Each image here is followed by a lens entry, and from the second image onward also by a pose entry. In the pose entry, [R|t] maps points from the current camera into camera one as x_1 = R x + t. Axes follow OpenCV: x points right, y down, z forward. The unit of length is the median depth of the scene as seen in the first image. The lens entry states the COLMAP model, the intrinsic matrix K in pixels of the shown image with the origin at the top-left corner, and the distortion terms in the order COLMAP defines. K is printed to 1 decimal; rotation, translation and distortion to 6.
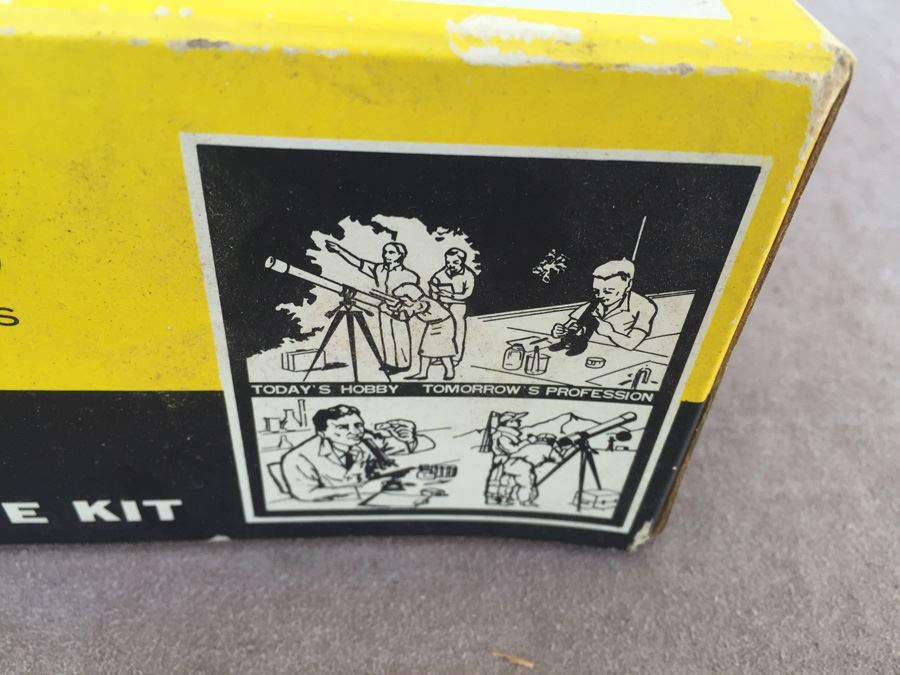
lens RADIAL K [[807.2, 0, 450.0], [0, 807.2, 337.5], [0, 0, 1]] dist [0.083591, -0.192751]
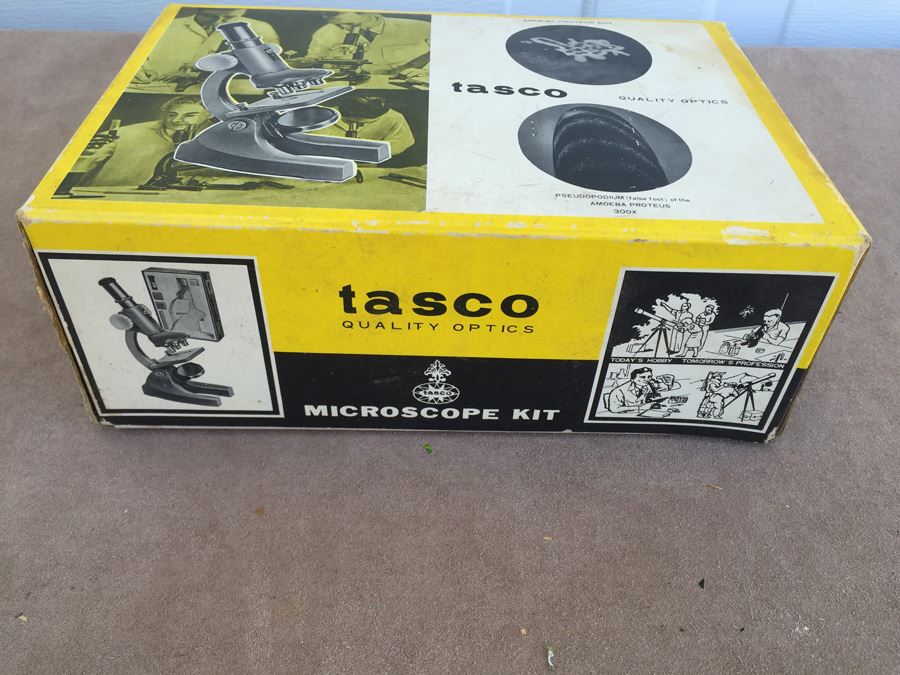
lens RADIAL K [[837.4, 0, 422.8], [0, 837.4, 335.0], [0, 0, 1]] dist [0.099545, -0.171663]
pose [[0.997176, 0.011444, -0.074223, -0.539726], [-0.011361, 0.999934, 0.001540, -0.006057], [0.074236, -0.000692, 0.997240, -1.339889]]
